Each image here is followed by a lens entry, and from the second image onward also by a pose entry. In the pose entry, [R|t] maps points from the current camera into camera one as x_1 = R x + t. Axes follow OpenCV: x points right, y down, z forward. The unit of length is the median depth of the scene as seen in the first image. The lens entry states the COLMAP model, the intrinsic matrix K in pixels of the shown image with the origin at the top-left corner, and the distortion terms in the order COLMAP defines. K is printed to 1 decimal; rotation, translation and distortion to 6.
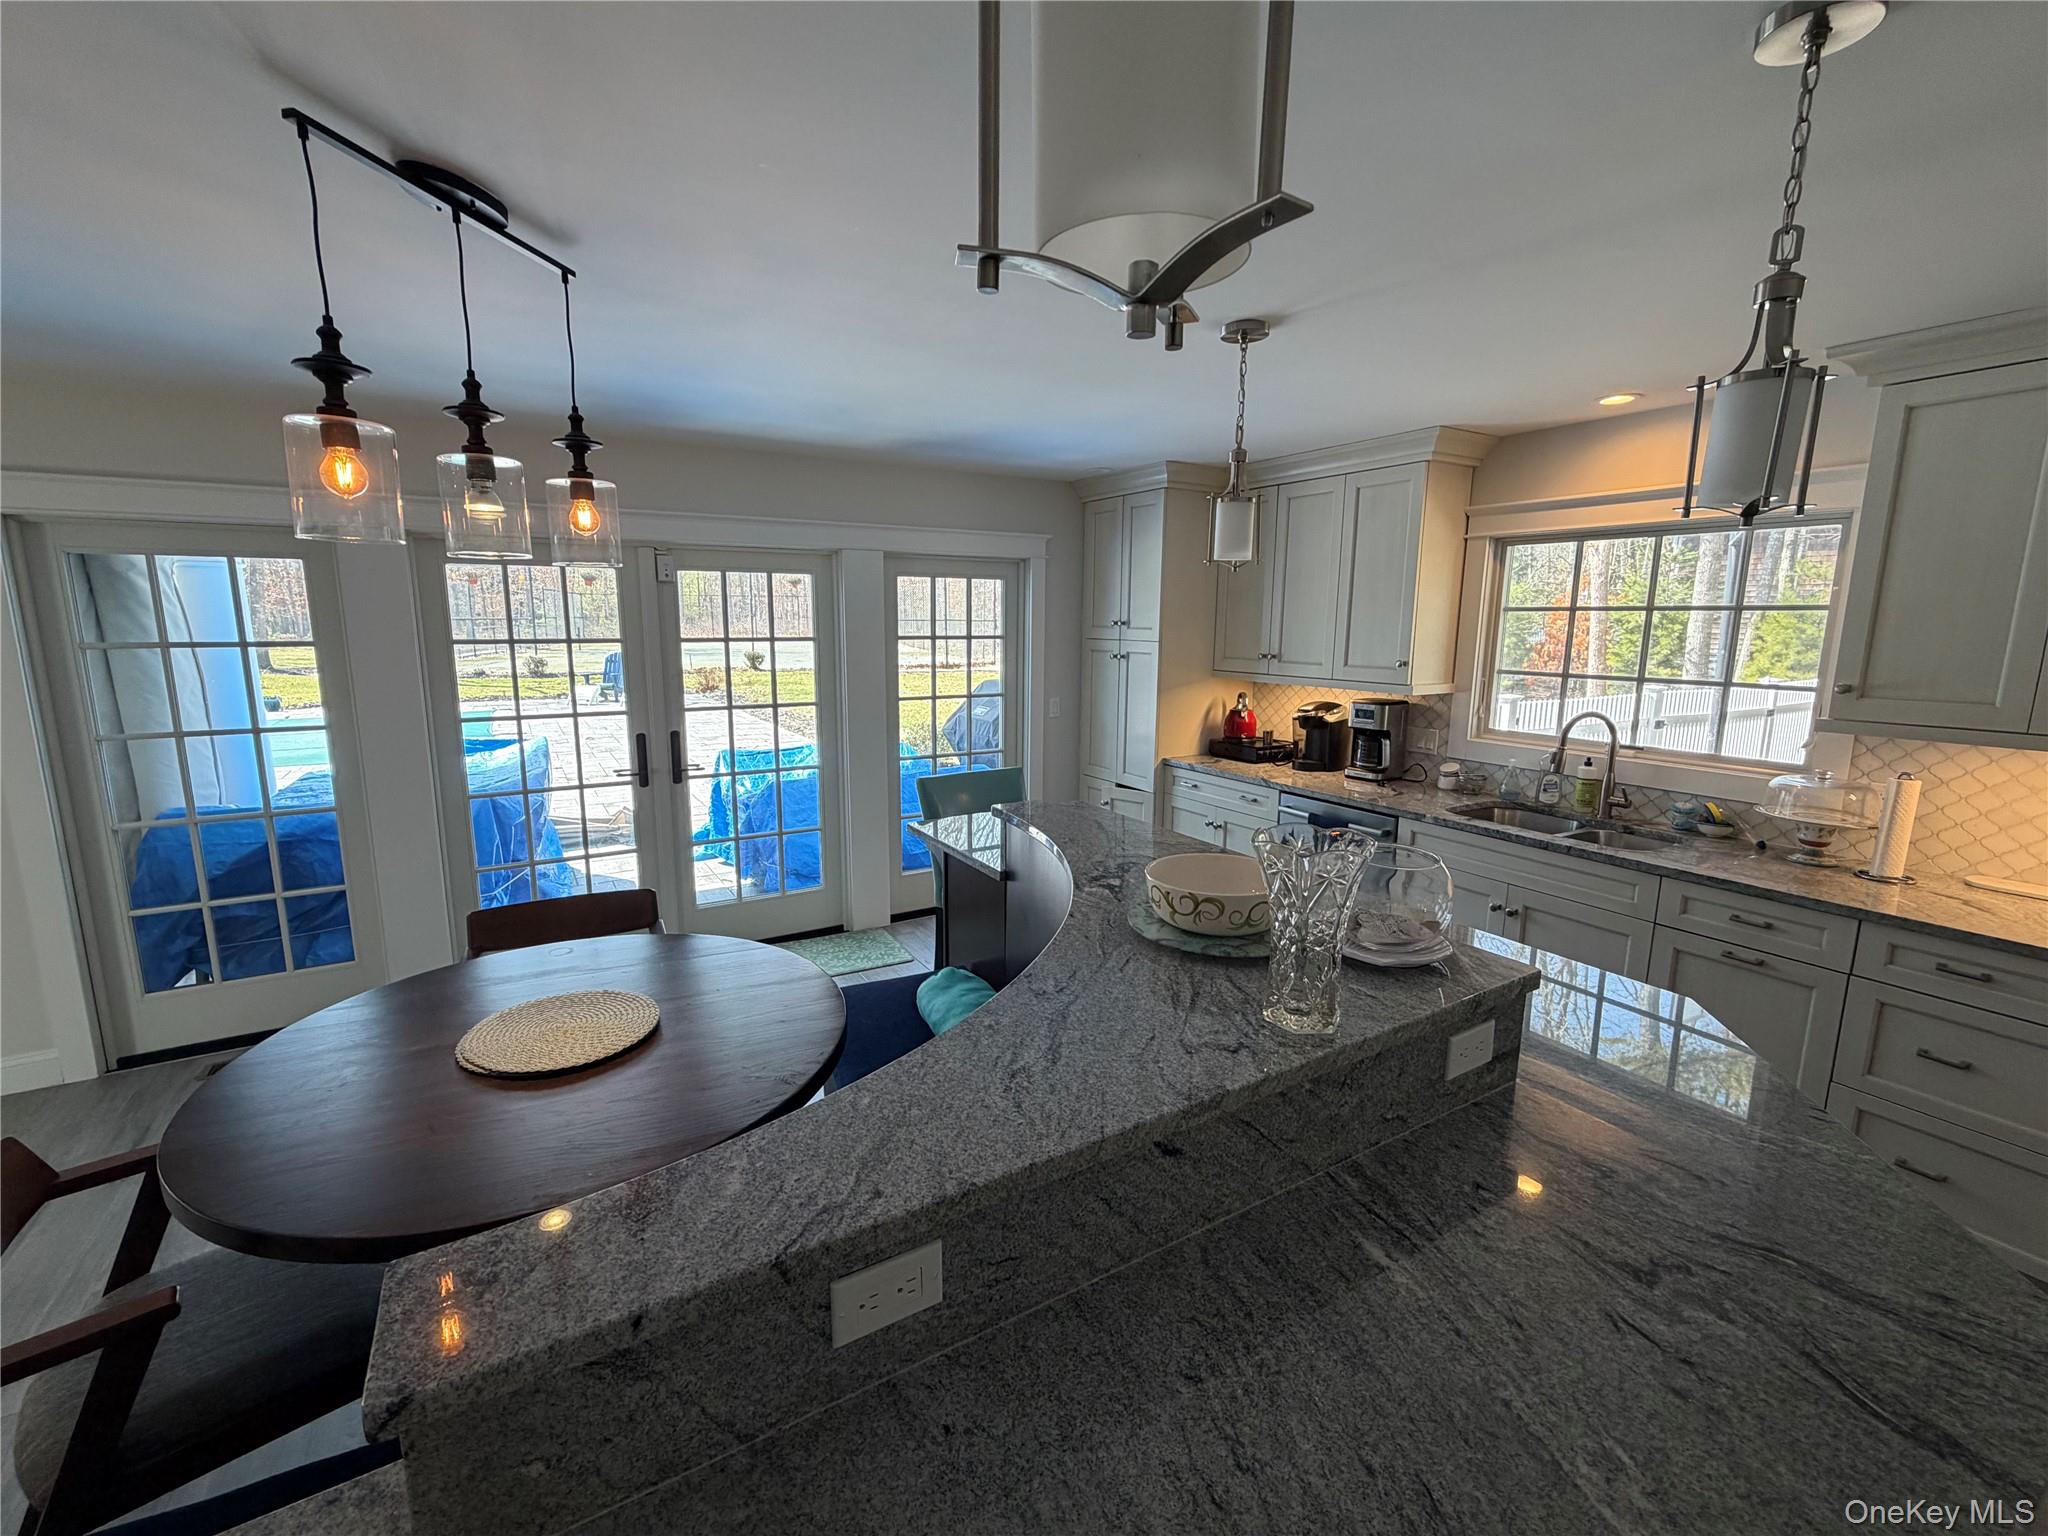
lens RADIAL K [[858.2, 0, 1024.3], [0, 858.2, 762.6], [0, 0, 1]] dist [-0.000749, -0.000085]
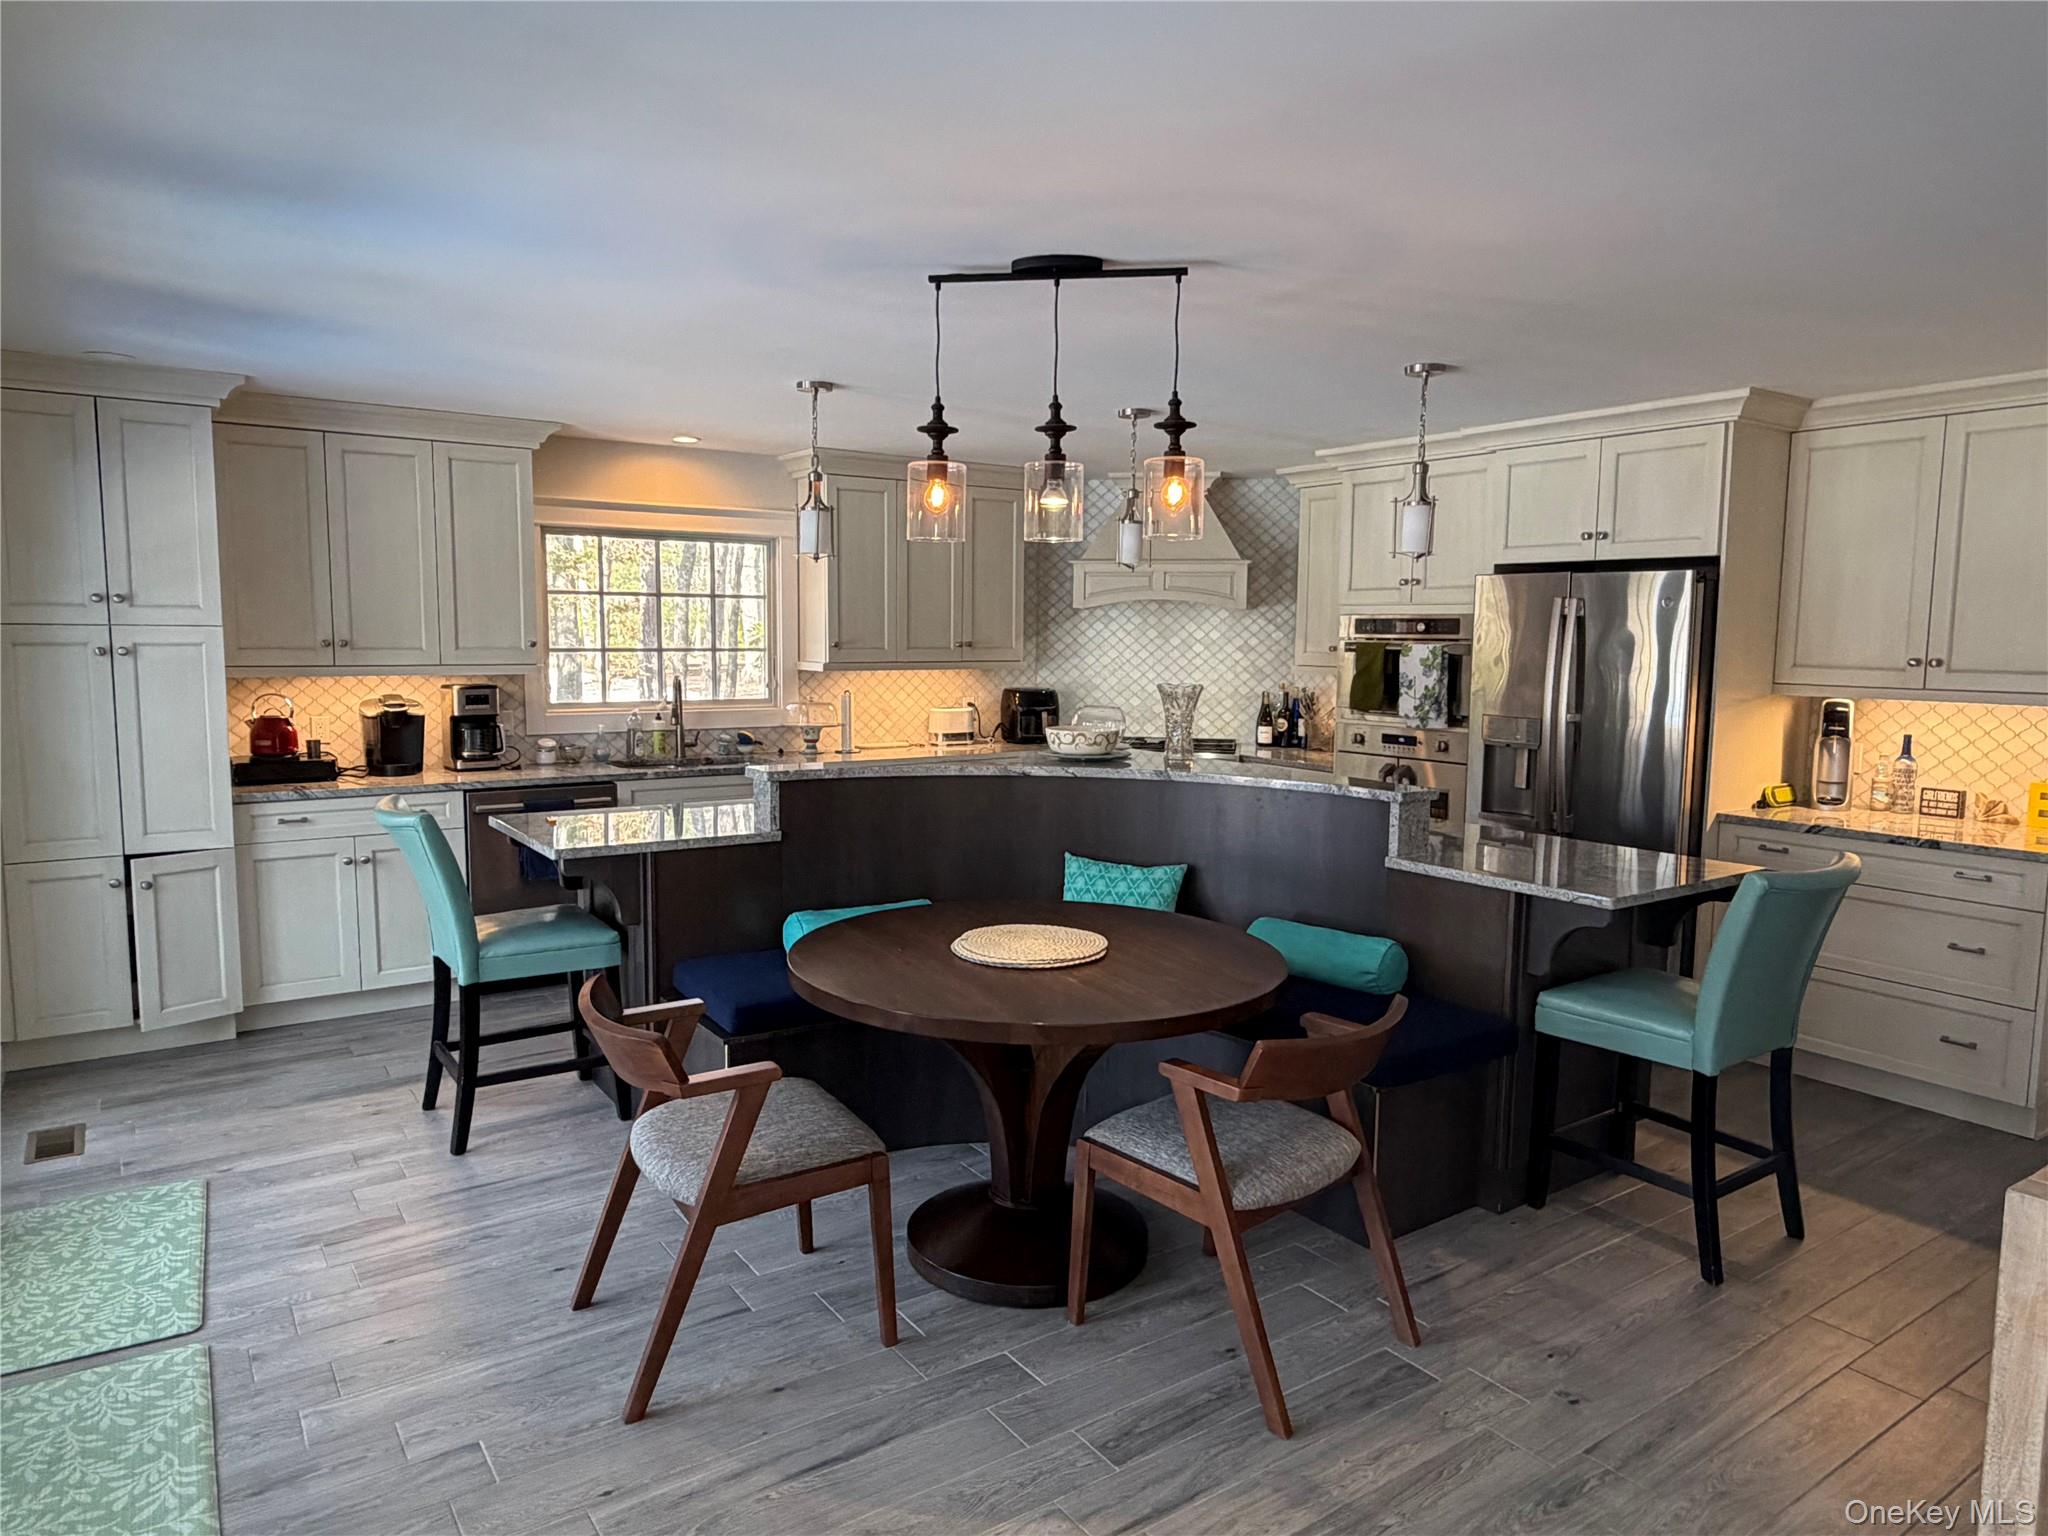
lens RADIAL K [[1301.3, 0, 1006.9], [0, 1301.3, 779.4], [0, 0, 1]] dist [-0.002592, 0.003011]
pose [[-0.053489, -0.119569, 0.991384, -1.274643], [0.156687, 0.979502, 0.126589, -0.074127], [-0.986199, 0.162108, -0.033658, 0.596878]]
